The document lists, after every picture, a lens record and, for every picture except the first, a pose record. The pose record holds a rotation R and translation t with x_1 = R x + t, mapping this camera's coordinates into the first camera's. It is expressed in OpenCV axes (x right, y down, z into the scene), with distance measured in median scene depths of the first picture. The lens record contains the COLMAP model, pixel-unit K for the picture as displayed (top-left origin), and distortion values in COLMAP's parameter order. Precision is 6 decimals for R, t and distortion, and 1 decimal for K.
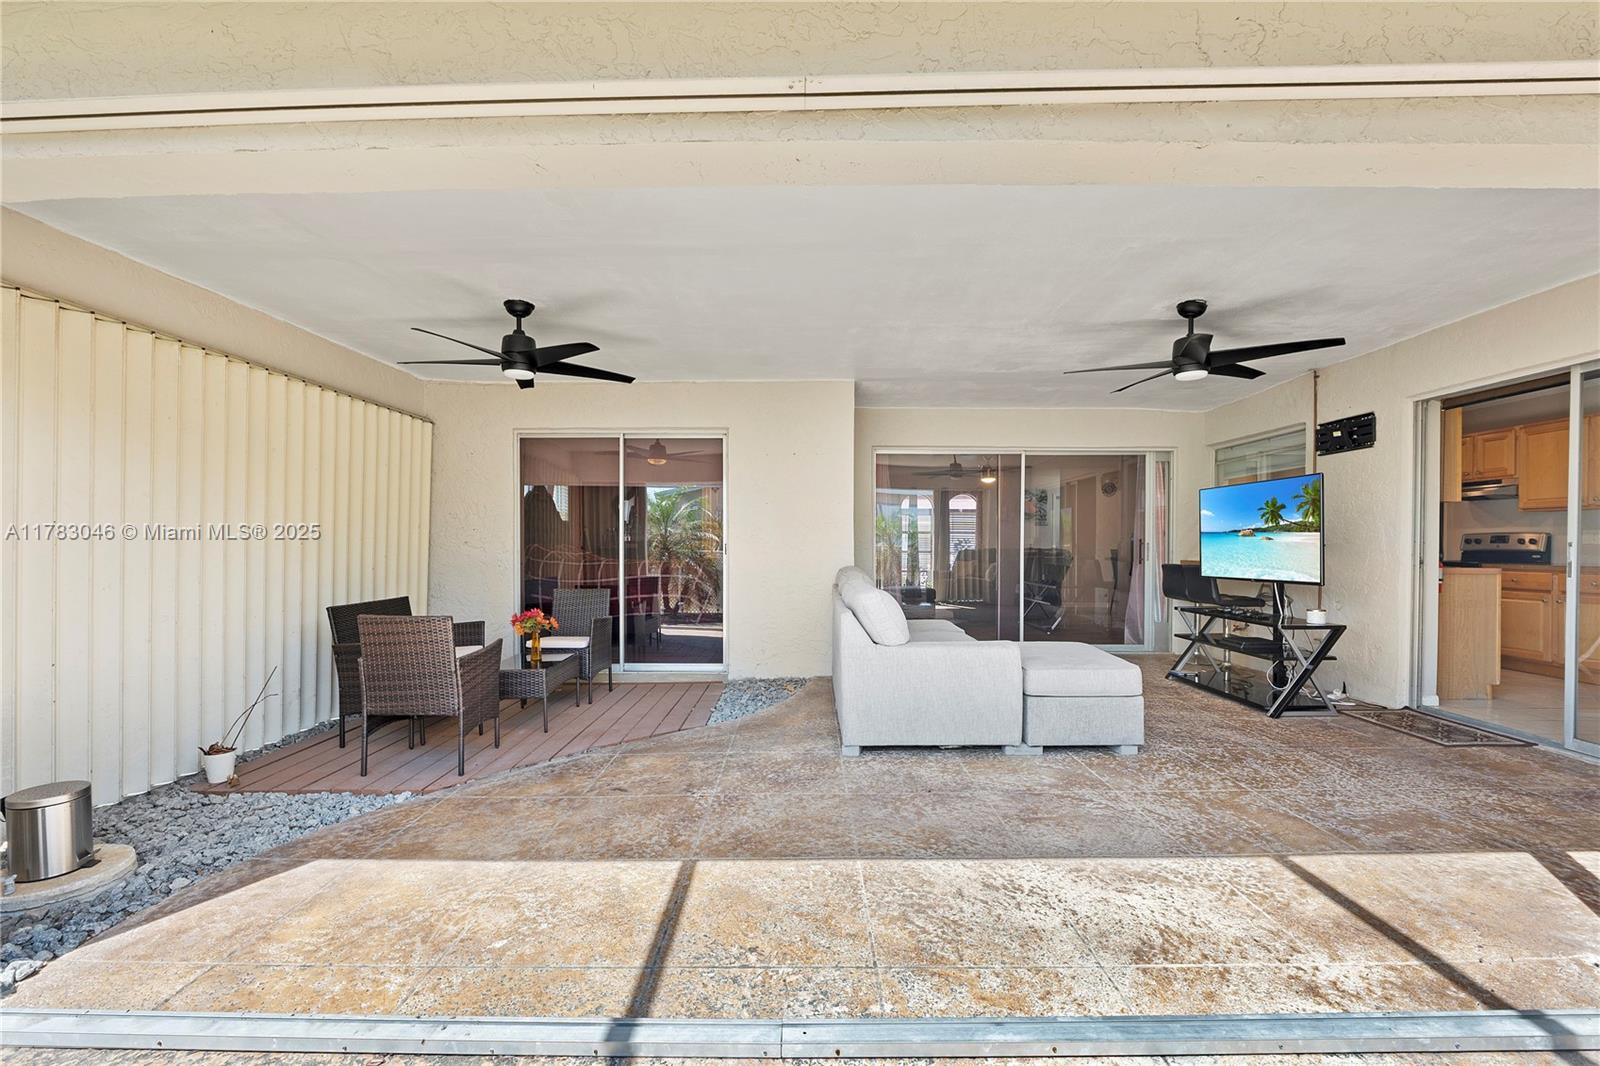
lens RADIAL K [[671.1, 0, 802.8], [0, 671.1, 539.9], [0, 0, 1]] dist [-0.011725, 0.001069]
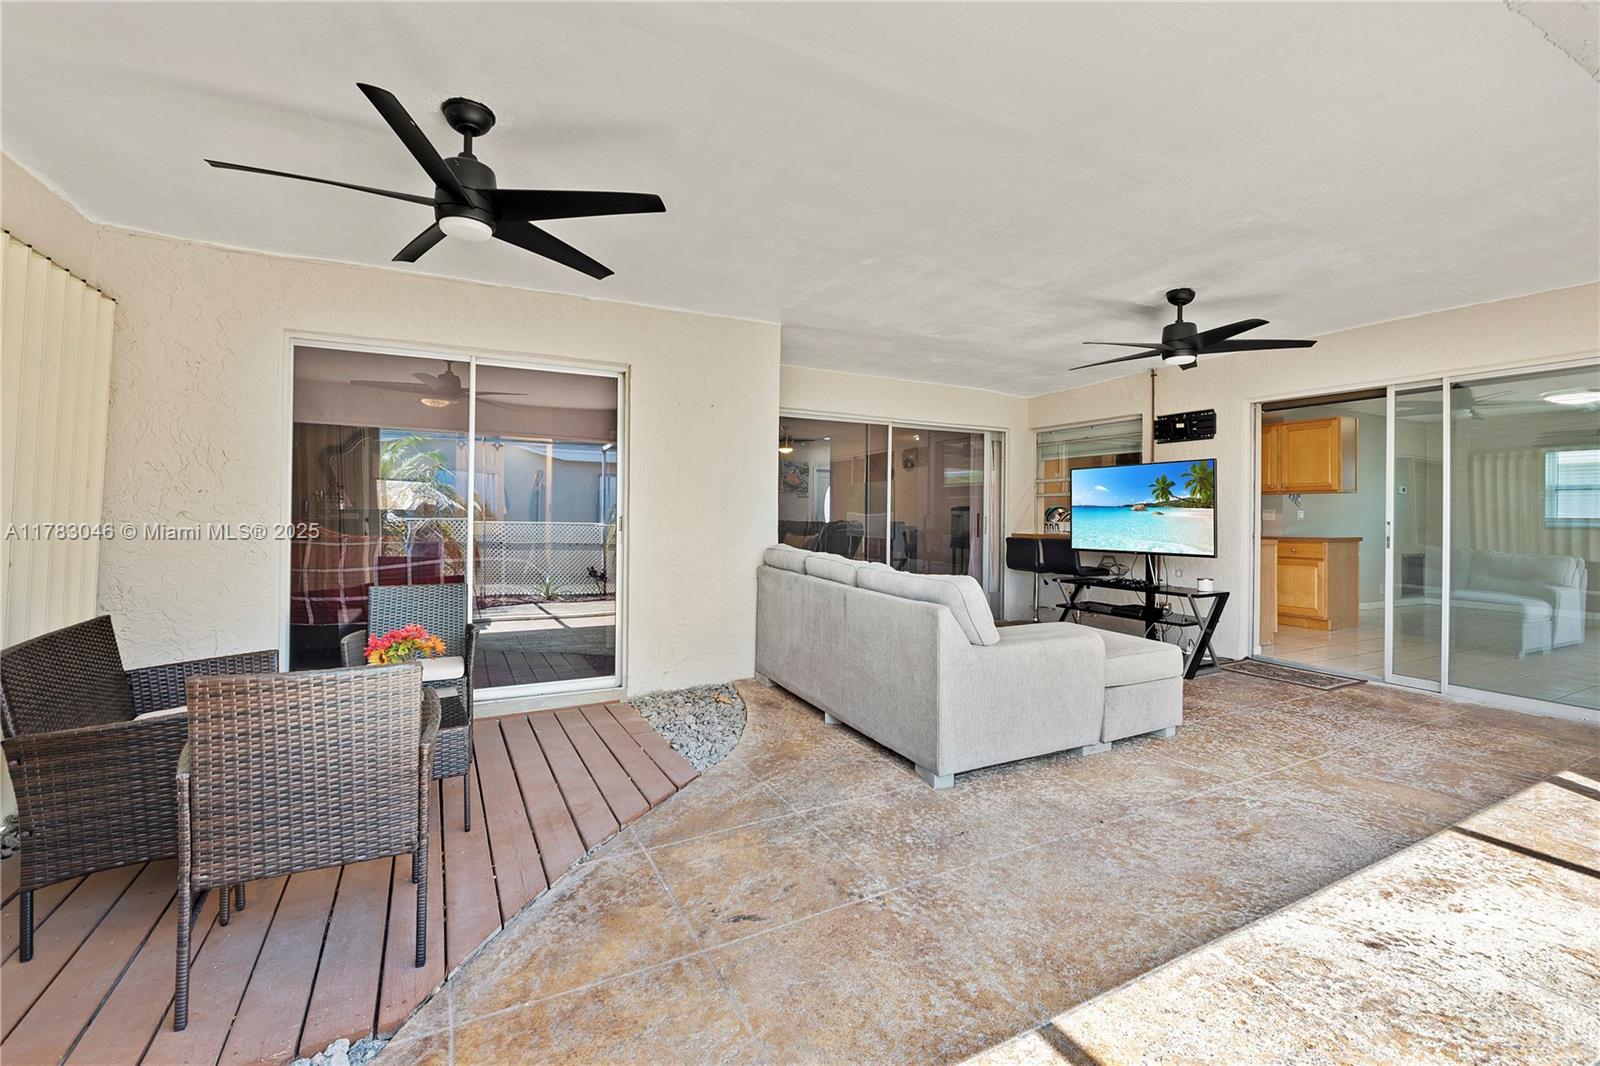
lens RADIAL K [[671.1, 0, 788.0], [0, 671.1, 508.4], [0, 0, 1]] dist [-0.011725, 0.001069]
pose [[0.890010, 0.009163, 0.455849, -0.438183], [-0.009576, 0.999953, -0.001402, -0.008123], [-0.455840, -0.003118, 0.890056, 0.355423]]
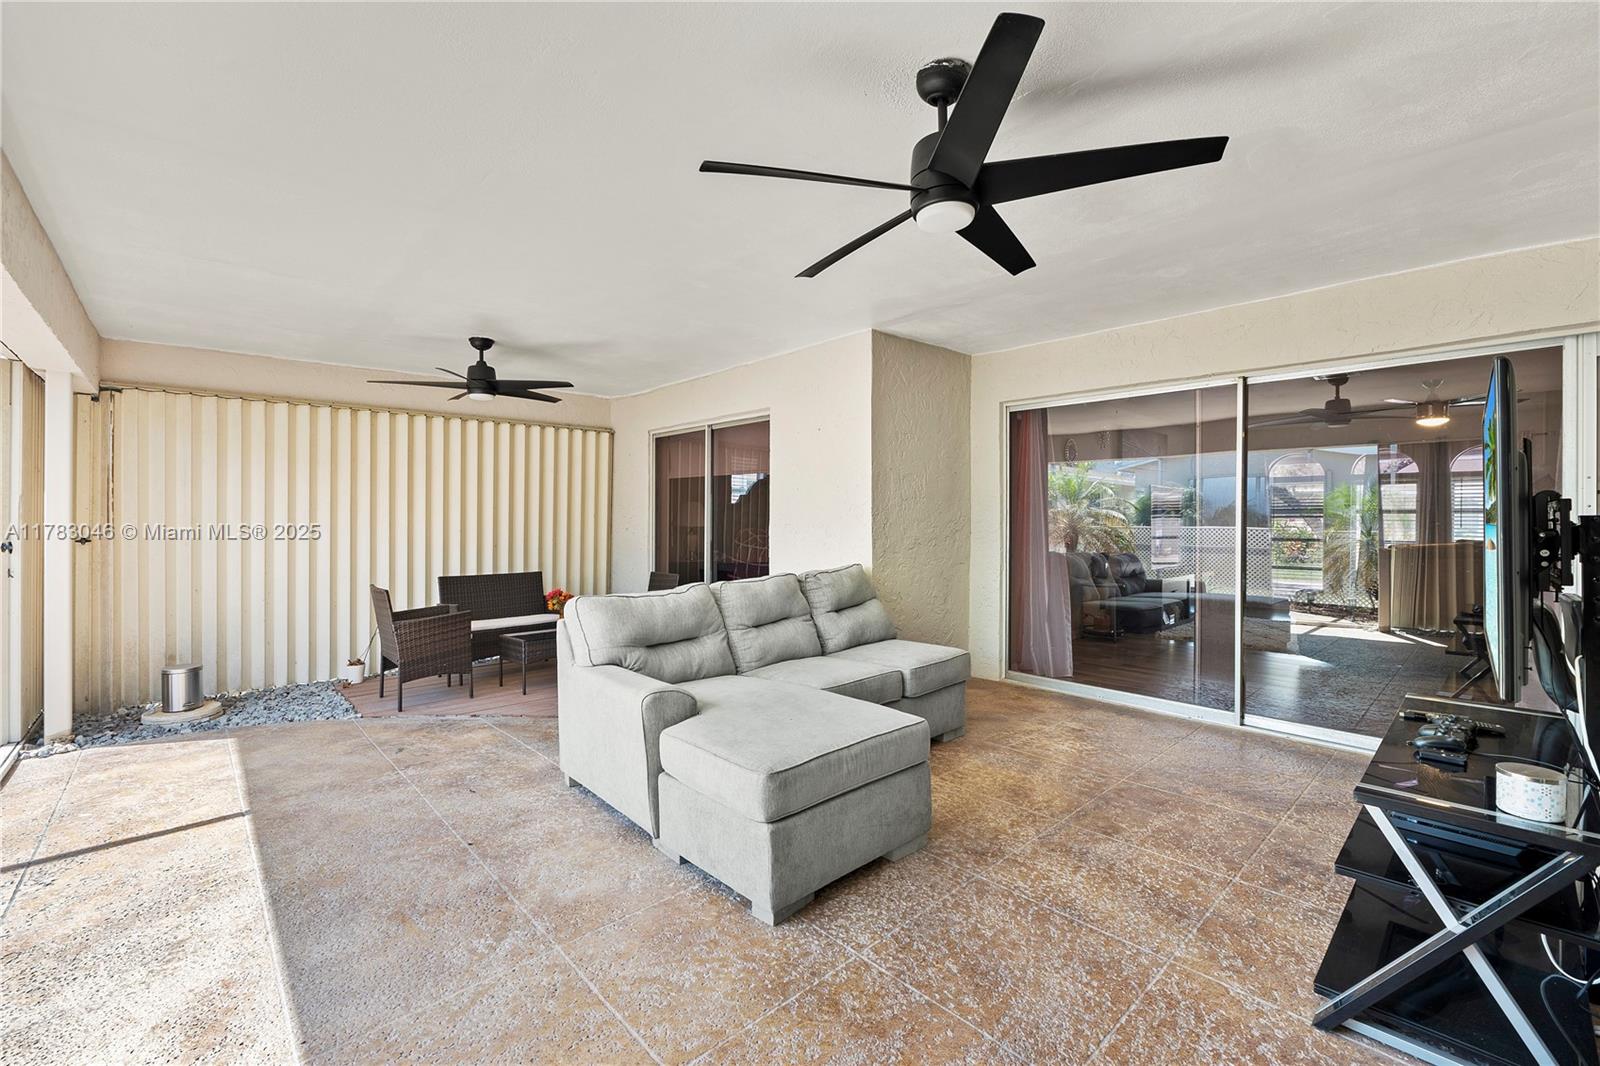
lens RADIAL K [[671.1, 0, 795.4], [0, 671.1, 523.1], [0, 0, 1]] dist [-0.011725, 0.001069]
pose [[0.686349, 0.003628, -0.727263, 0.865177], [0.001948, 0.999975, 0.006827, -0.023039], [0.727270, -0.006102, 0.686324, 0.587823]]
